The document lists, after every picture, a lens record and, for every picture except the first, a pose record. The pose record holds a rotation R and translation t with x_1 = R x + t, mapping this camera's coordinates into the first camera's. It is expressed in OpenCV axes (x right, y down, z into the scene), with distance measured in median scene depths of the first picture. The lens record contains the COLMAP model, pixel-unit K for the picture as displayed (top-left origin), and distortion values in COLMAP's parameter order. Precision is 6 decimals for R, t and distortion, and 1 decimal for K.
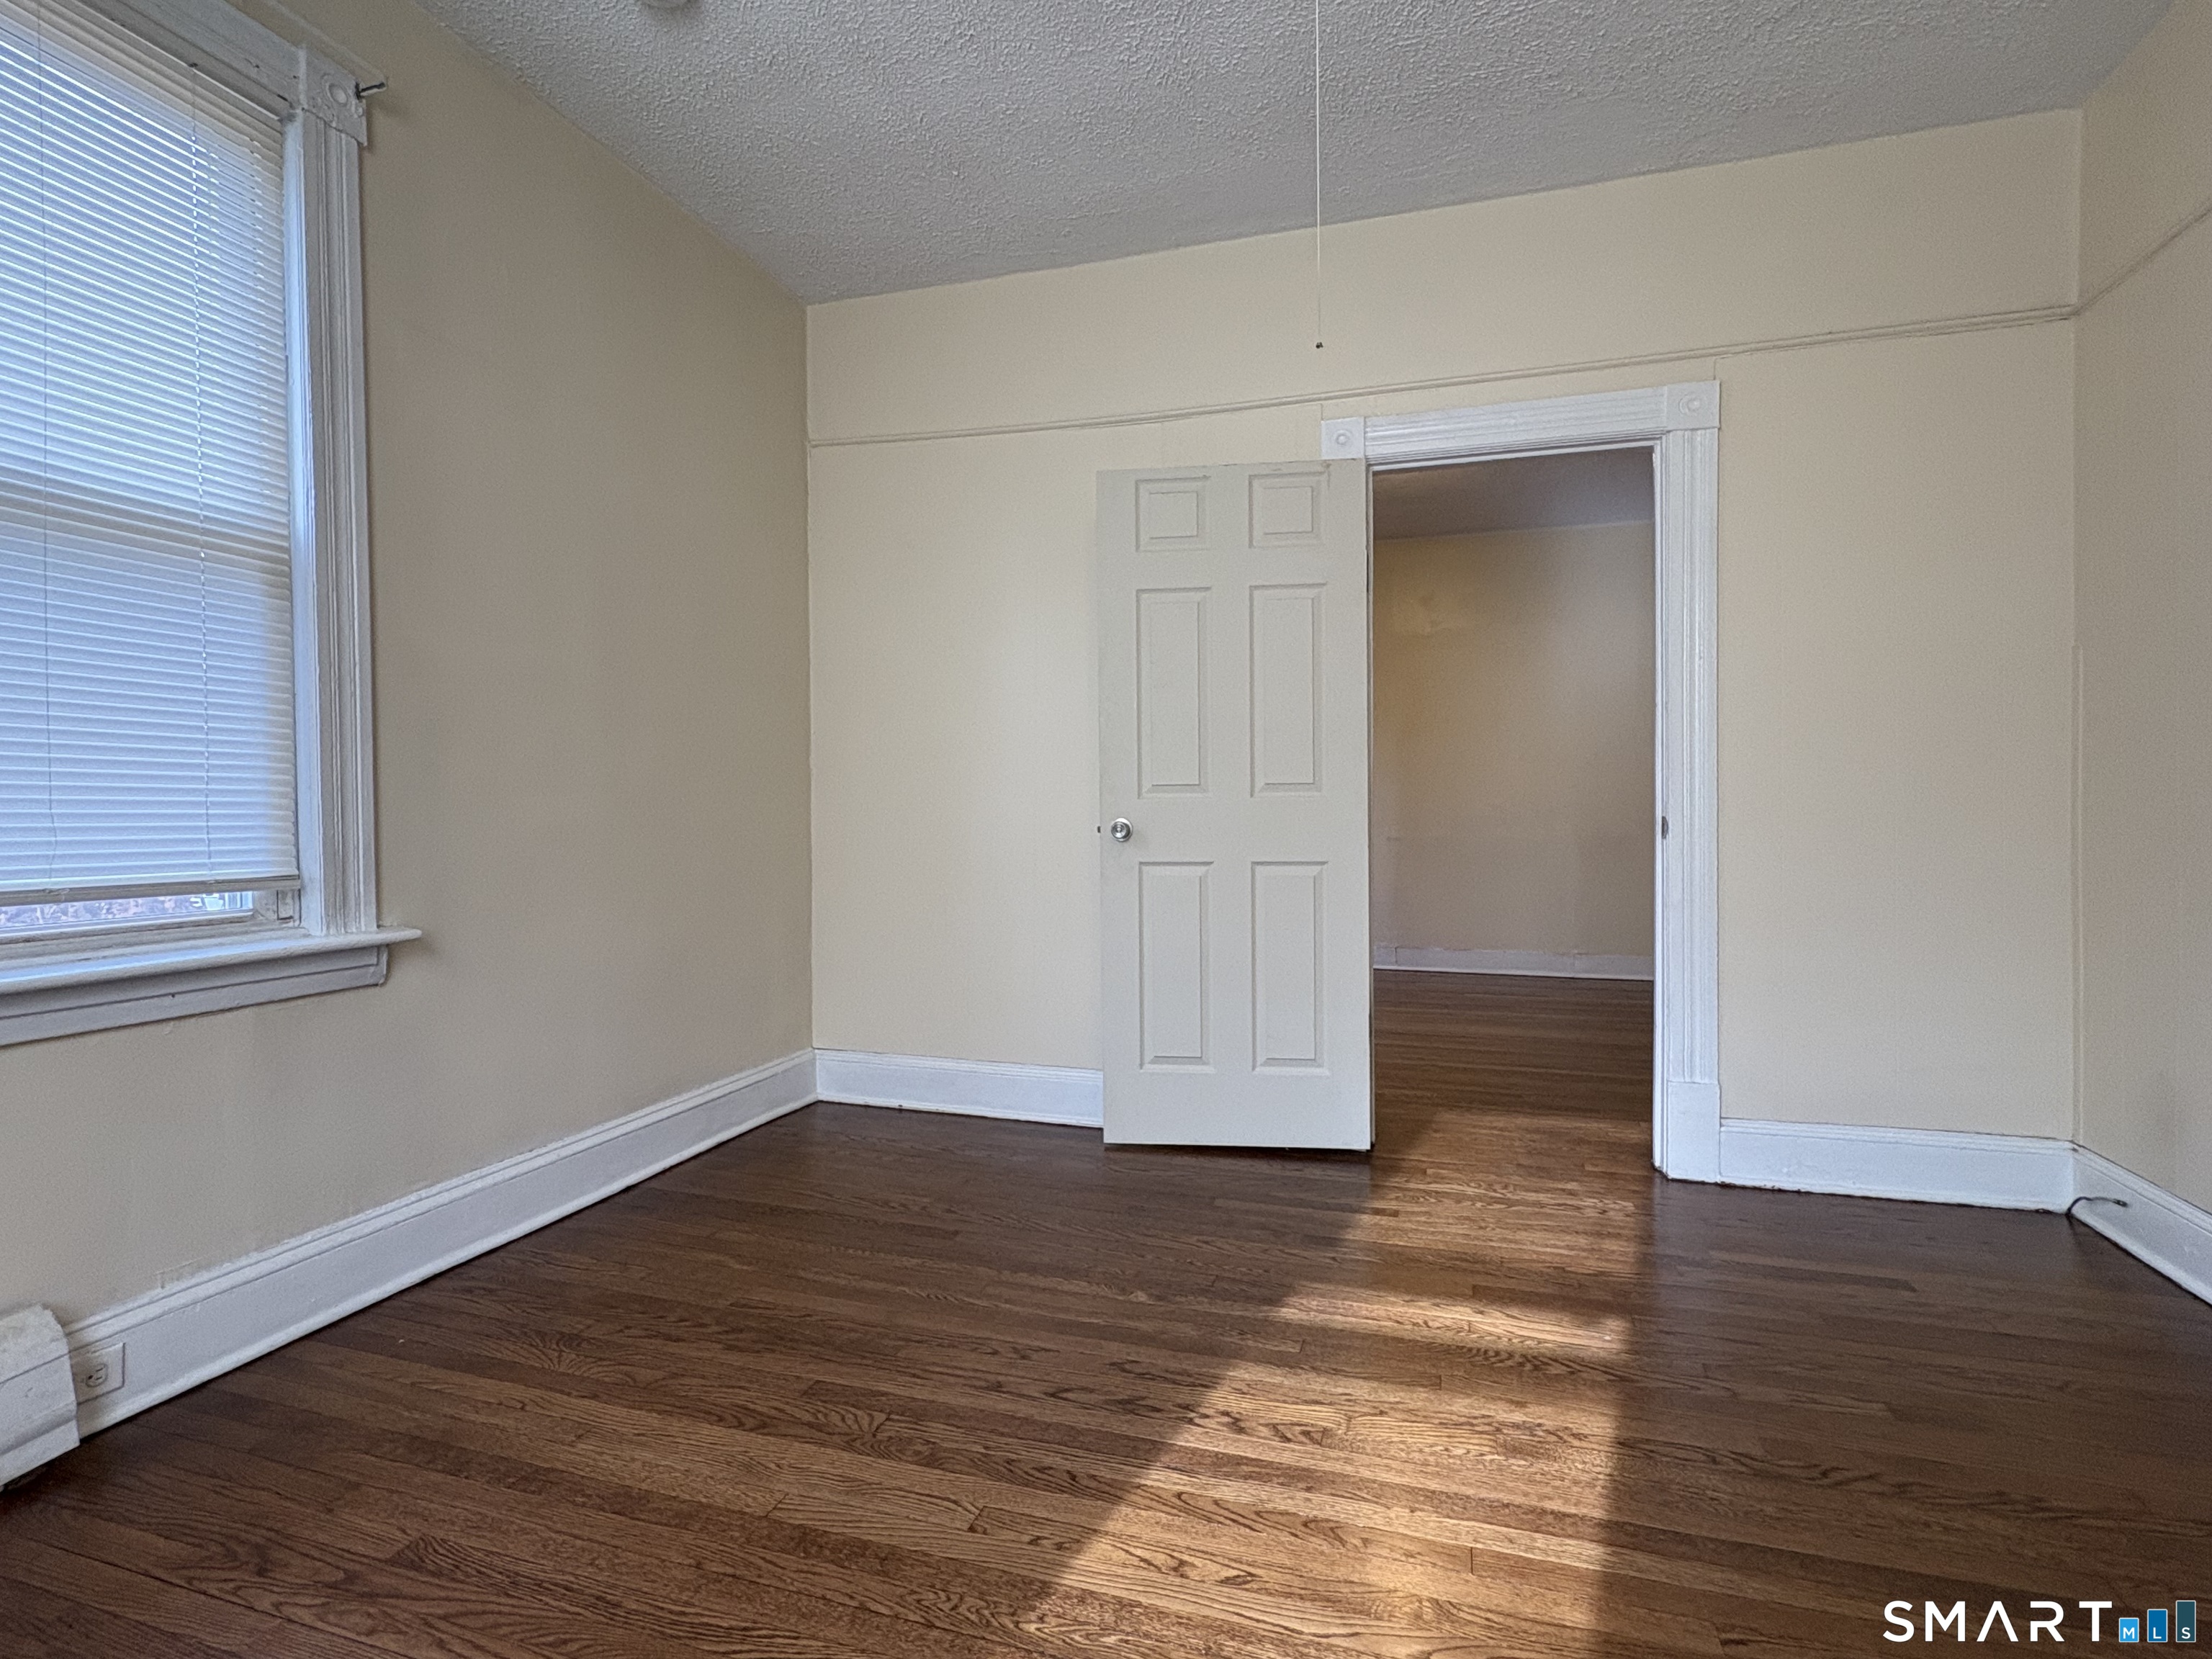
lens RADIAL K [[1100.5, 0, 1106.0], [0, 1100.5, 829.5], [0, 0, 1]] dist [0.001618, 0.000404]
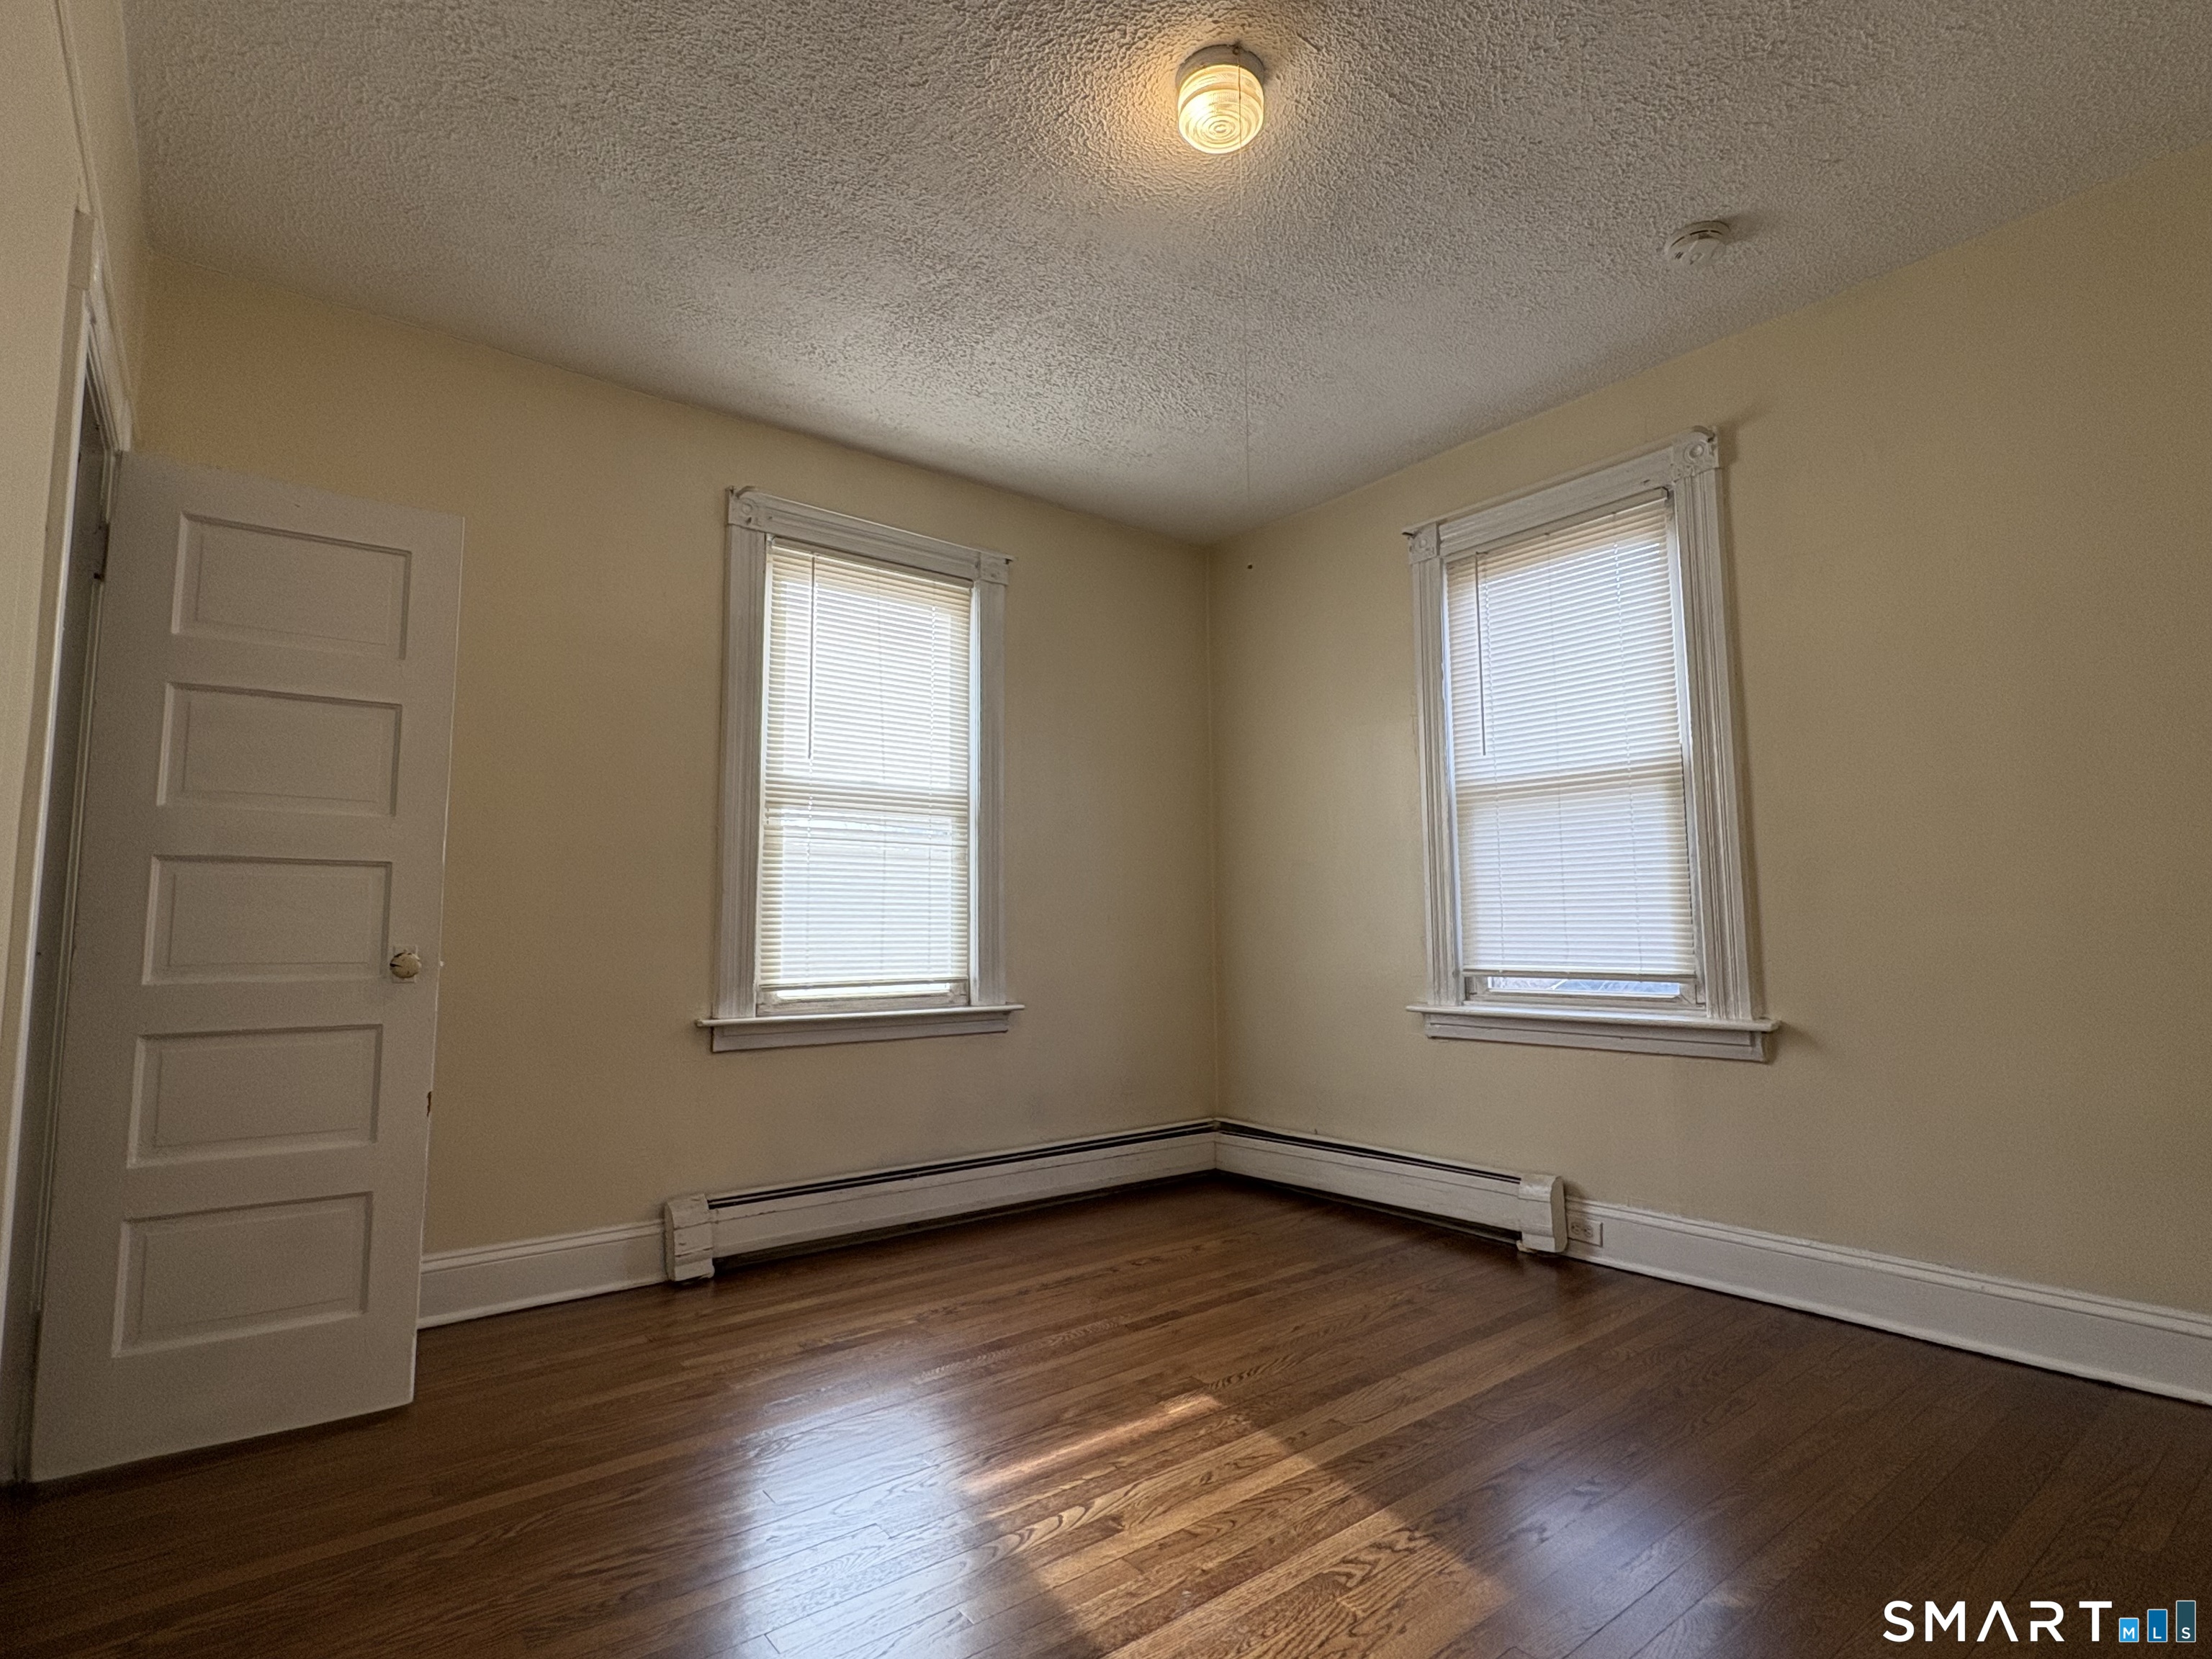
lens RADIAL K [[1100.5, 0, 1106.0], [0, 1100.5, 829.5], [0, 0, 1]] dist [0.001618, 0.000404]
pose [[-0.556121, -0.071937, -0.827982, 1.107167], [-0.006378, 0.996587, -0.082303, -0.030956], [0.831077, -0.040490, -0.554681, 1.323933]]
